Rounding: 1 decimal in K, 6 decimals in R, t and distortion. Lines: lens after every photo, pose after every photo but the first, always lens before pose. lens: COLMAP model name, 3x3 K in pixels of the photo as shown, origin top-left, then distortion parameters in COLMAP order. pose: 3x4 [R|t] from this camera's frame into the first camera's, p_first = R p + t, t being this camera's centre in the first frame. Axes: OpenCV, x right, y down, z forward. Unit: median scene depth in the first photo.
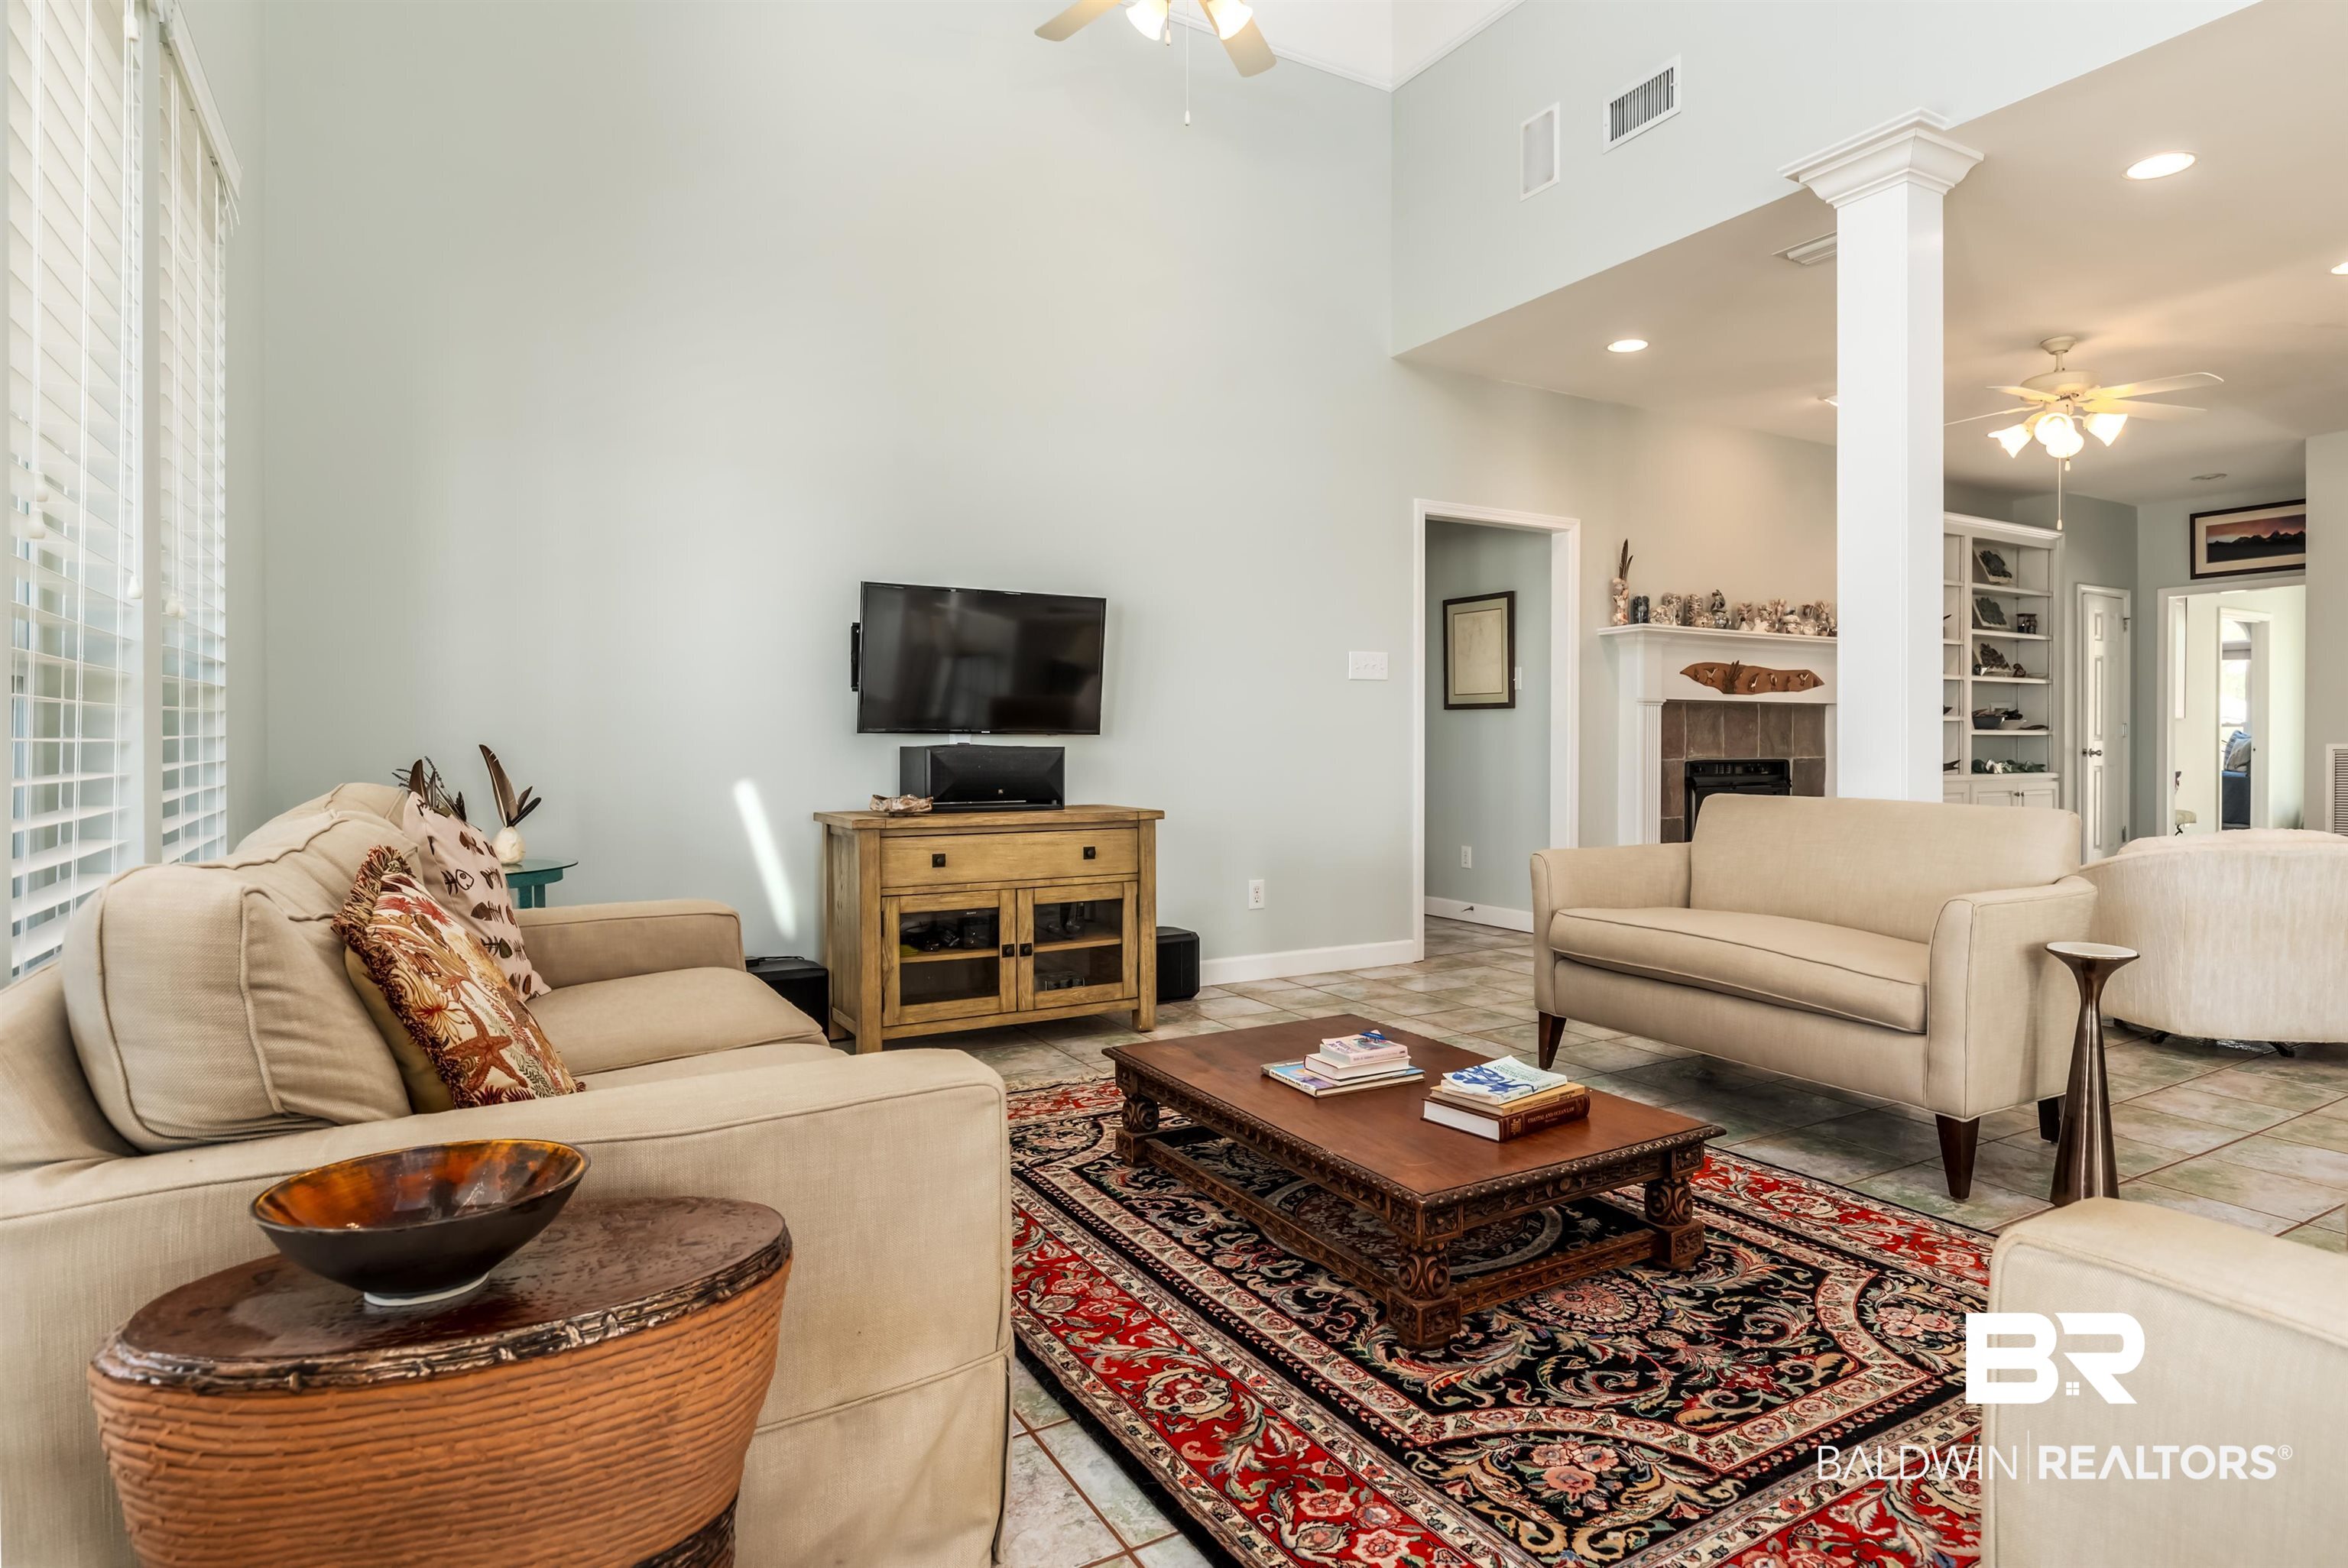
lens RADIAL K [[1338.9, 0, 1168.7], [0, 1338.9, 766.8], [0, 0, 1]] dist [-0.001503, 0.000351]
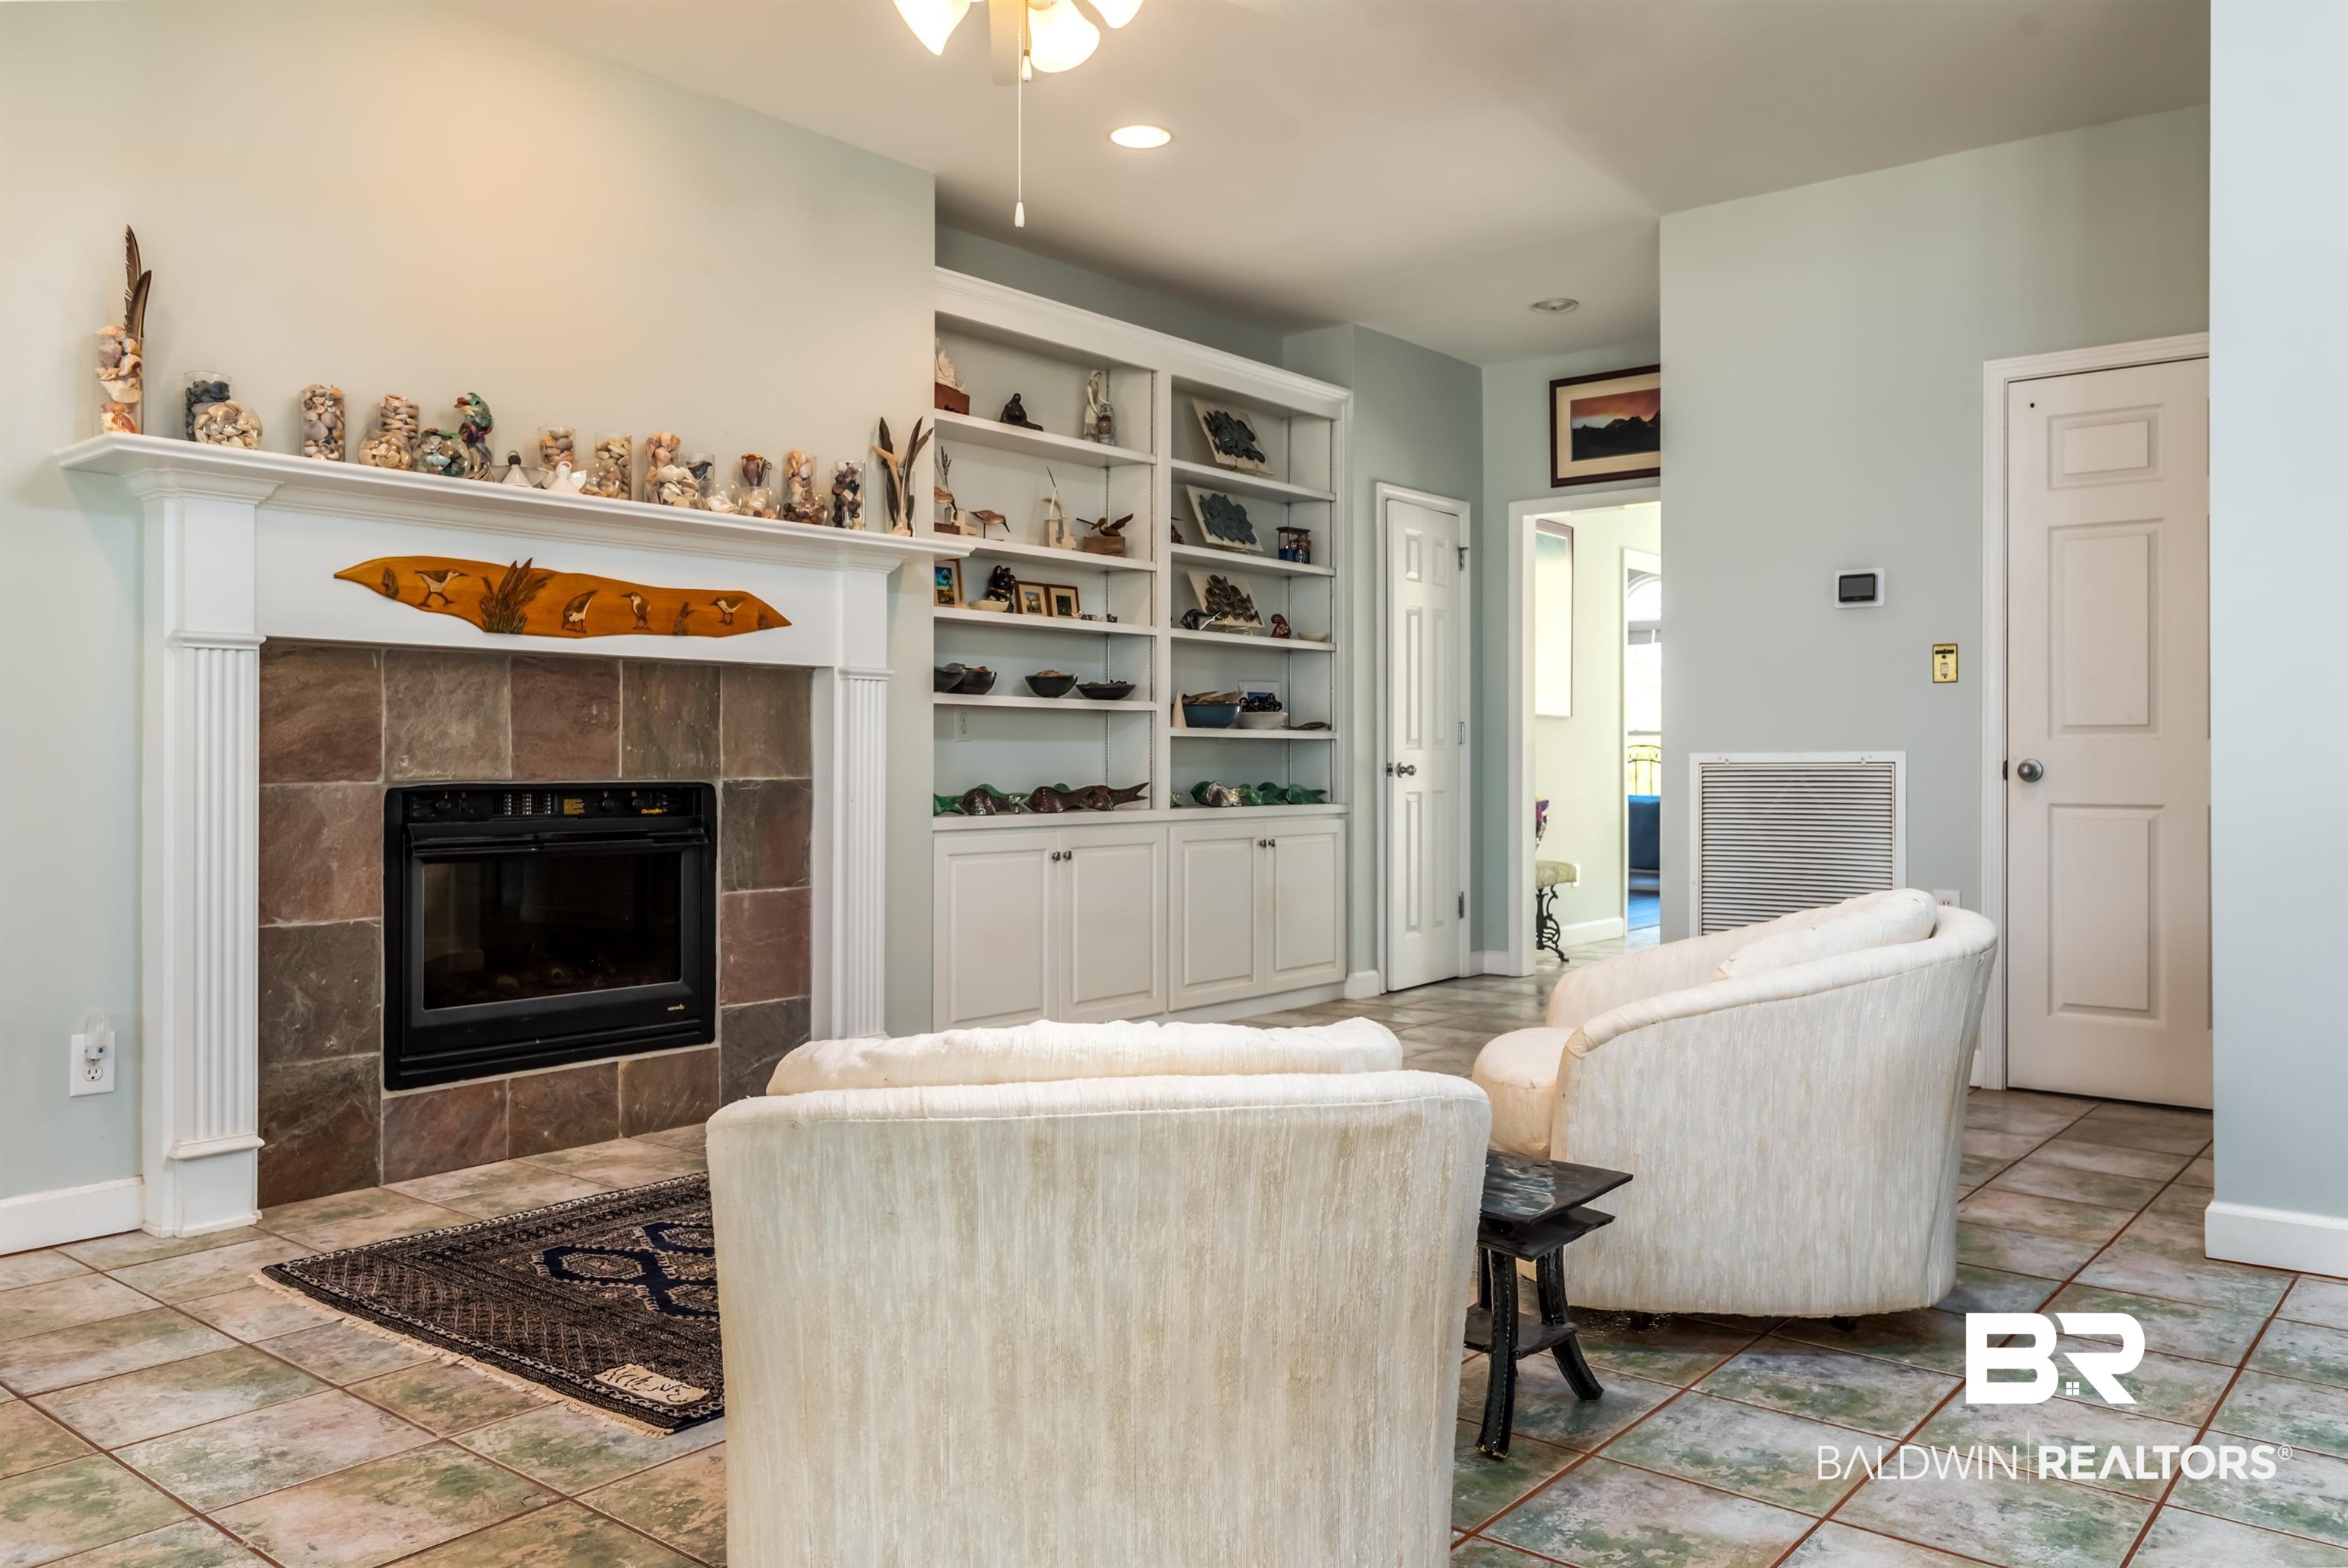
lens RADIAL K [[1714.2, 0, 1187.3], [0, 1714.2, 794.3], [0, 0, 1]] dist [-0.042286, 0.000916]
pose [[0.936893, -0.003368, 0.349599, 0.431510], [0.003755, 0.999993, -0.000429, -0.000092], [-0.349595, 0.001715, 0.936899, 0.394636]]
